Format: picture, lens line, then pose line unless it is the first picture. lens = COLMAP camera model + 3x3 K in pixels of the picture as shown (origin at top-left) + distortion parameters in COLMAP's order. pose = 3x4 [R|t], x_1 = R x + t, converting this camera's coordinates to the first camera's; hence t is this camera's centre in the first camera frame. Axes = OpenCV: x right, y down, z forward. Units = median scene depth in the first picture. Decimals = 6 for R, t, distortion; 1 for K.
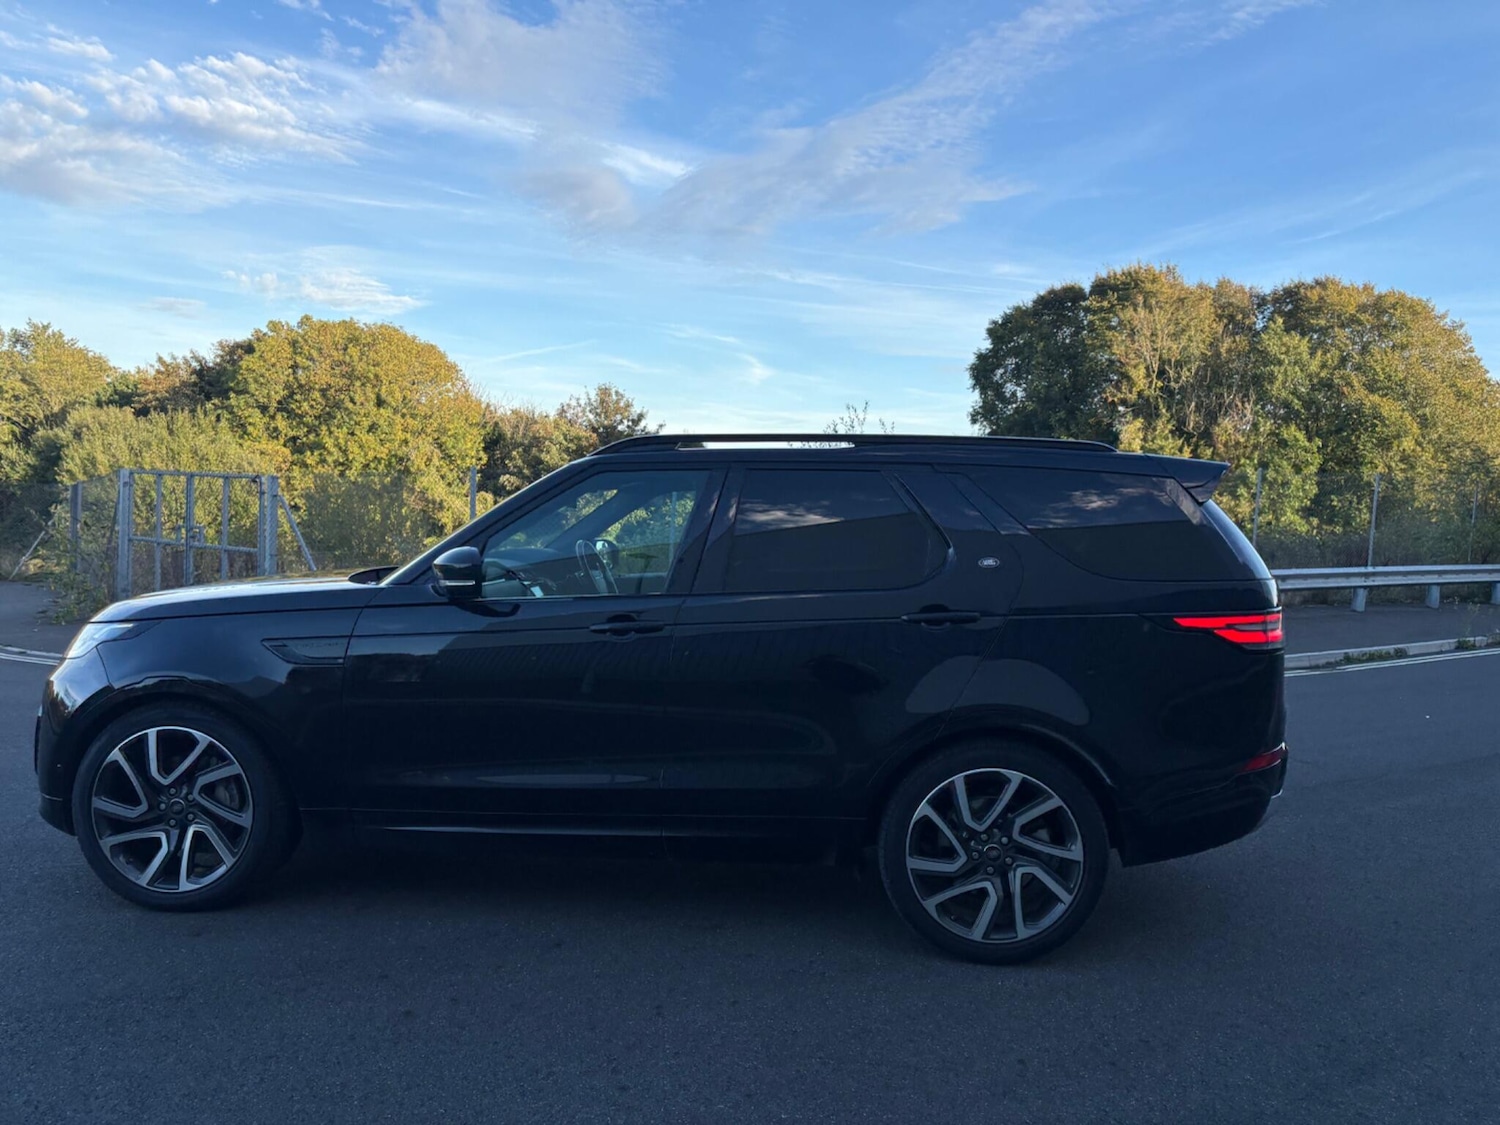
lens RADIAL K [[1132.7, 0, 777.1], [0, 1132.7, 566.7], [0, 0, 1]] dist [0.050888, -0.047873]
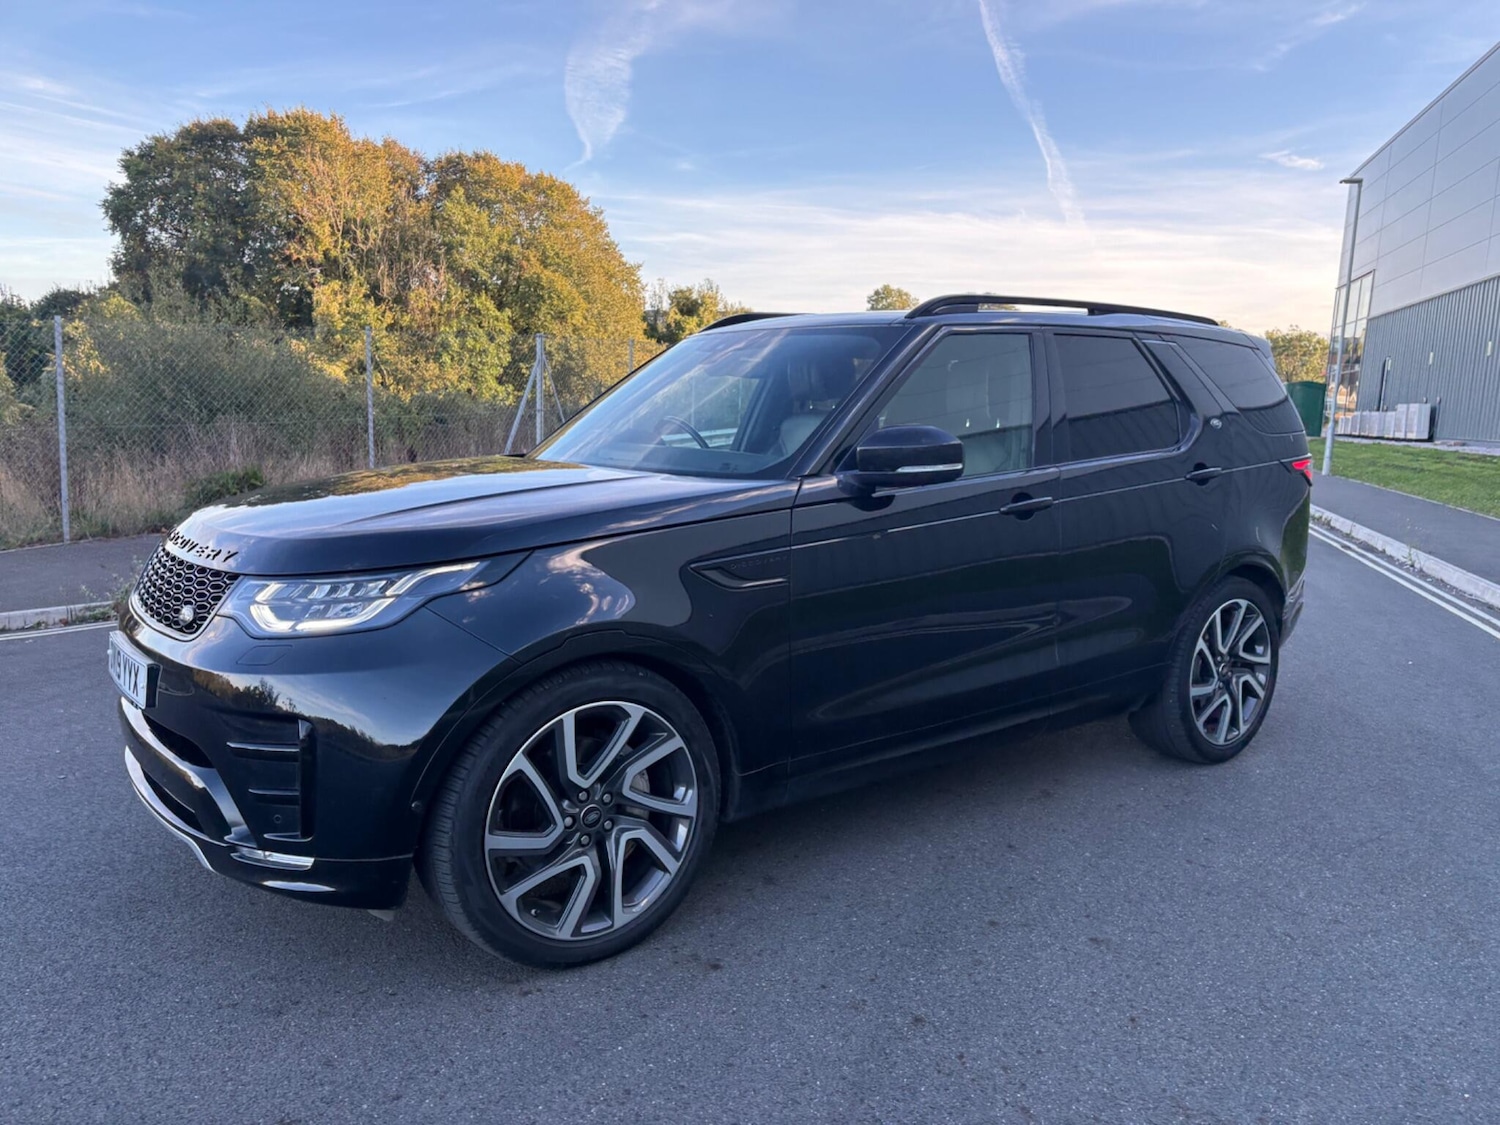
lens RADIAL K [[1132.7, 0, 764.2], [0, 1132.7, 561.7], [0, 0, 1]] dist [0.050888, -0.047873]
pose [[0.737597, -0.112250, 0.665846, -0.061762], [0.037828, 0.991406, 0.125229, -0.001749], [-0.674181, -0.067181, 0.735504, 0.030168]]
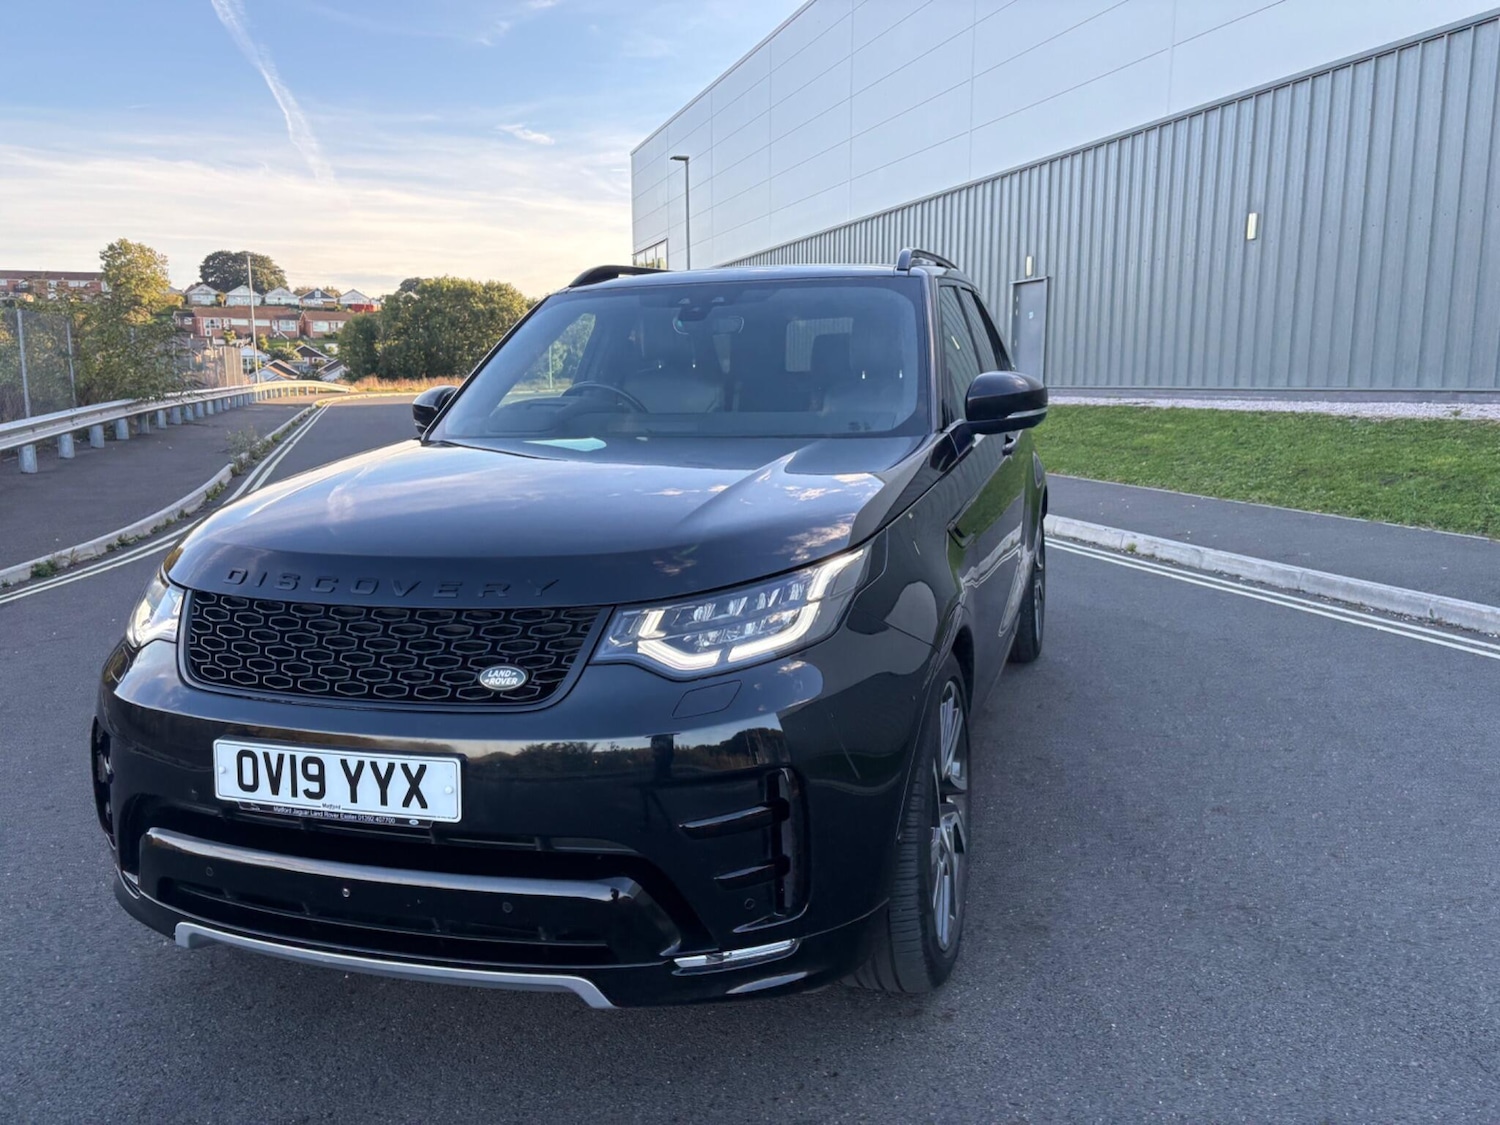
lens RADIAL K [[1132.7, 0, 762.4], [0, 1132.7, 543.2], [0, 0, 1]] dist [0.050888, -0.047873]
pose [[0.218363, -0.189605, 0.957271, -0.077936], [0.077383, 0.981219, 0.176697, -0.003780], [-0.972795, 0.035492, 0.228934, 0.065677]]
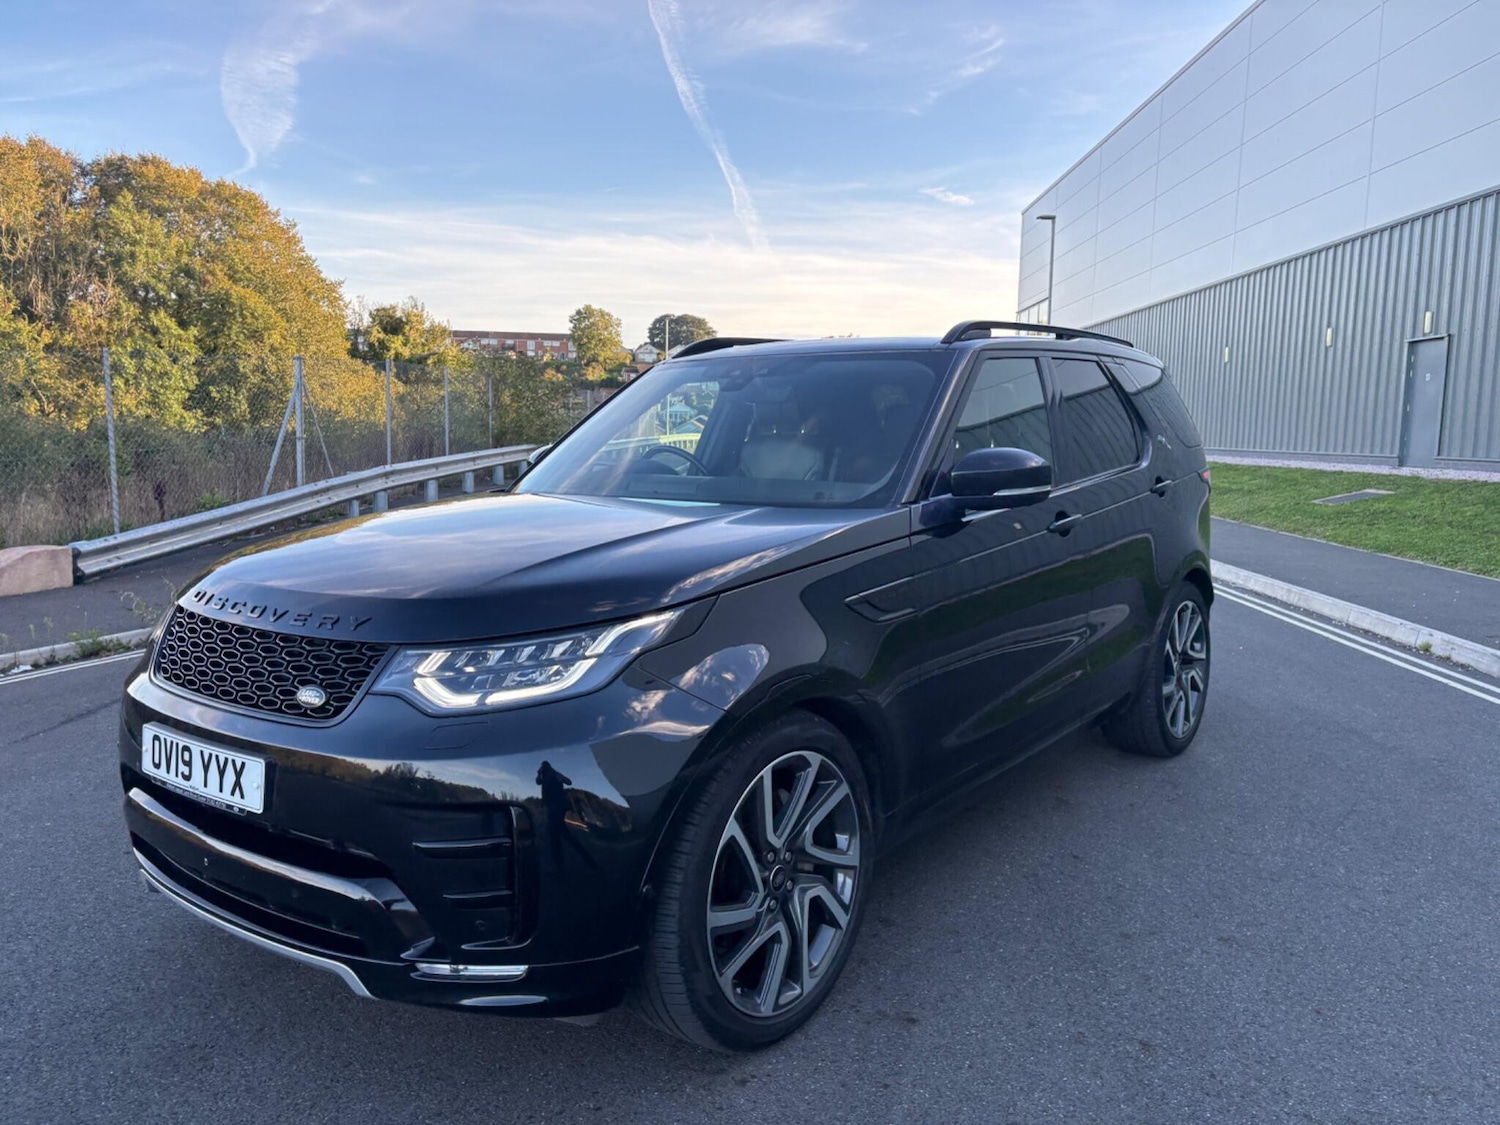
lens RADIAL K [[1132.7, 0, 768.7], [0, 1132.7, 541.8], [0, 0, 1]] dist [0.050888, -0.047873]
pose [[0.536068, -0.120259, 0.835565, -0.072330], [0.059074, 0.992718, 0.104977, -0.003173], [-0.842105, -0.006915, 0.539269, 0.045944]]
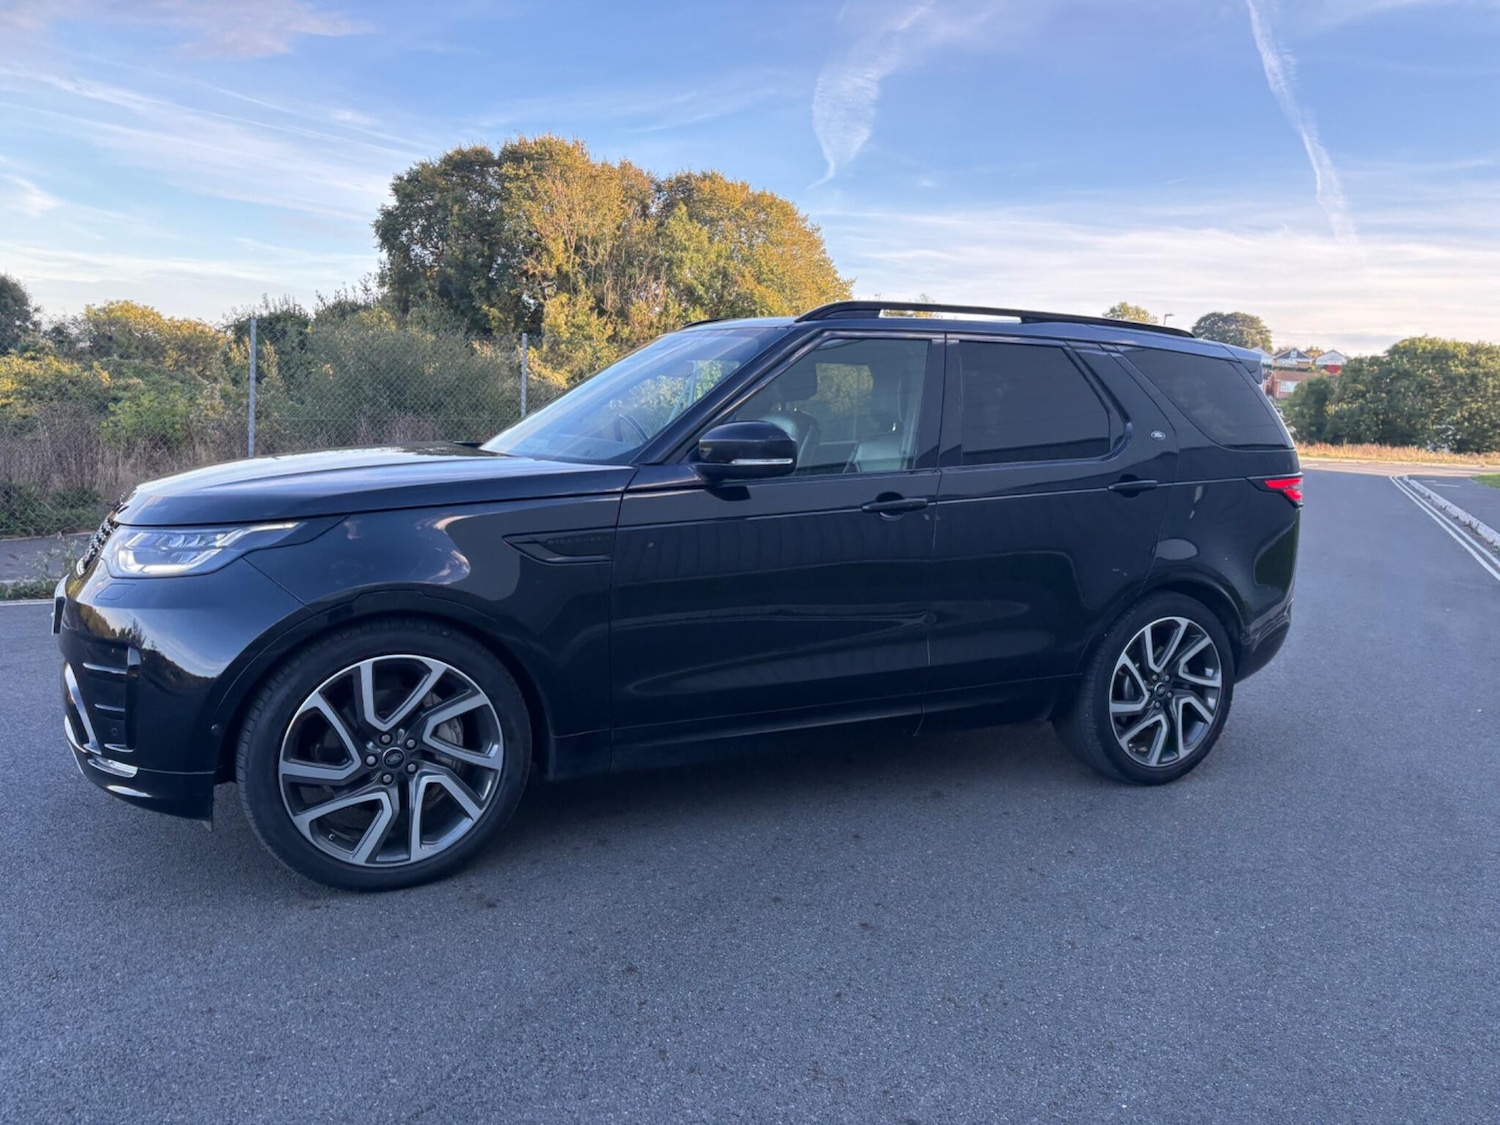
lens RADIAL K [[1132.7, 0, 766.1], [0, 1132.7, 552.0], [0, 0, 1]] dist [0.050888, -0.047873]
pose [[0.856128, -0.056033, 0.513717, -0.048435], [0.005149, 0.994980, 0.099945, -0.000273], [-0.516738, -0.082921, 0.852118, 0.015768]]
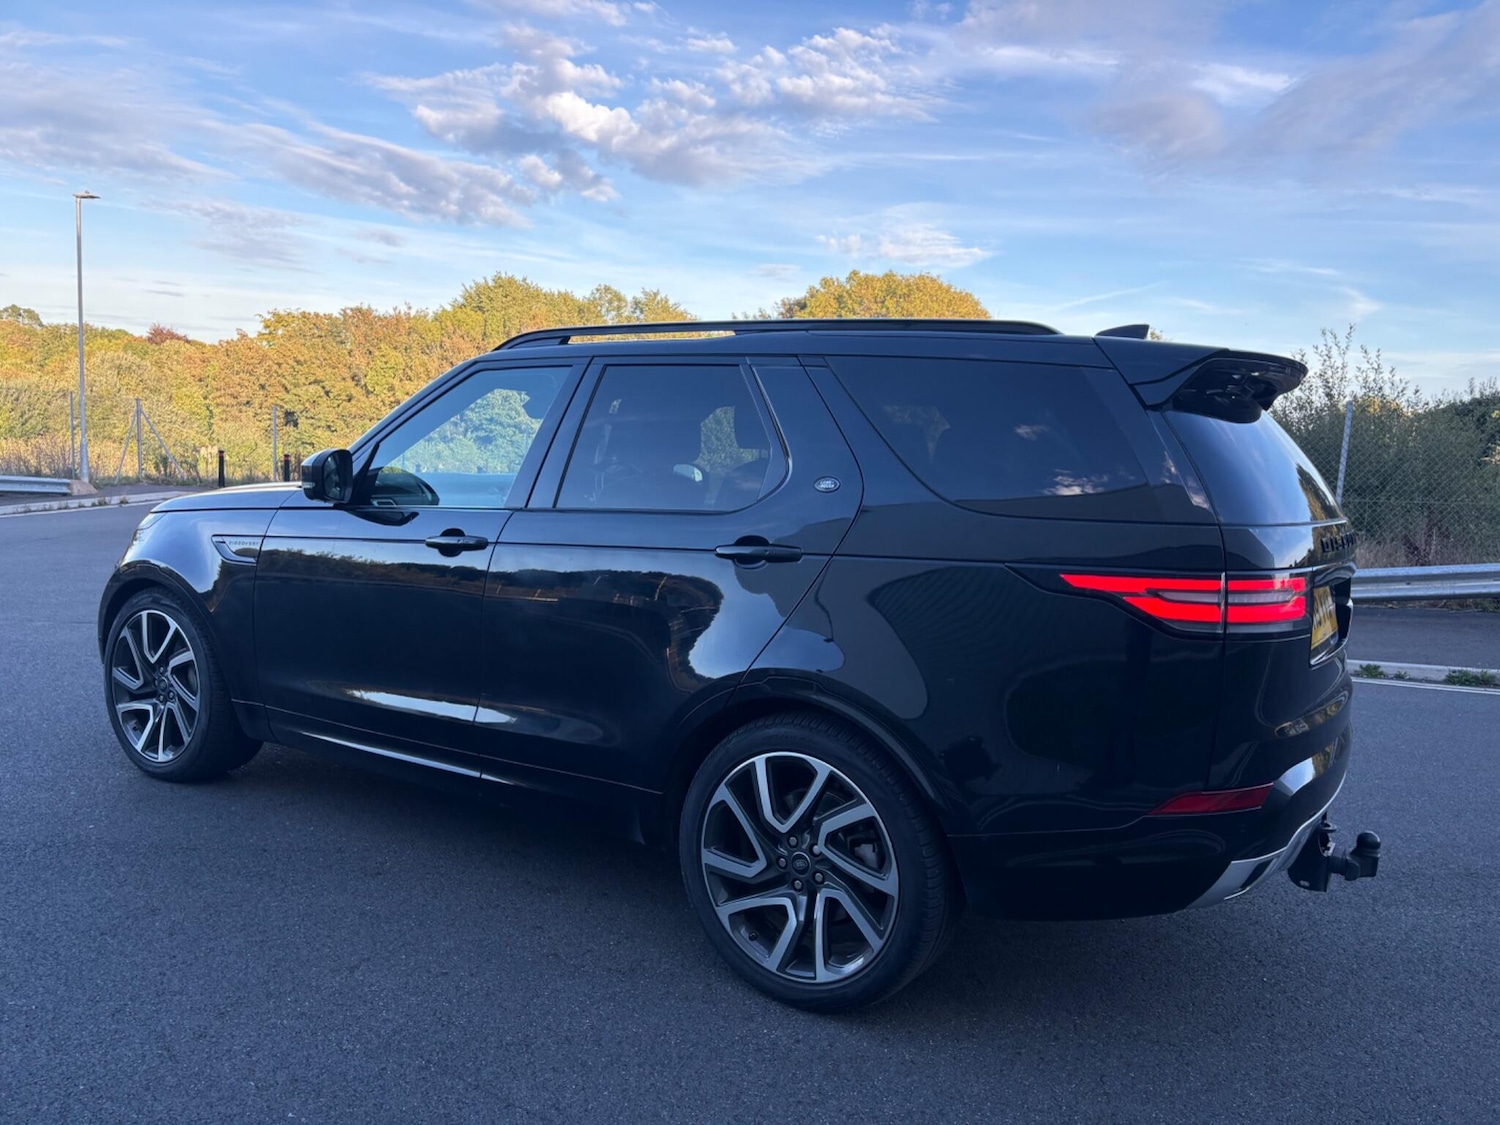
lens RADIAL K [[1132.7, 0, 774.5], [0, 1132.7, 580.9], [0, 0, 1]] dist [0.050888, -0.047873]
pose [[0.885631, 0.071680, -0.458825, 0.033671], [-0.046186, 0.996713, 0.066563, 0.000822], [0.462088, -0.037759, 0.886030, 0.021359]]
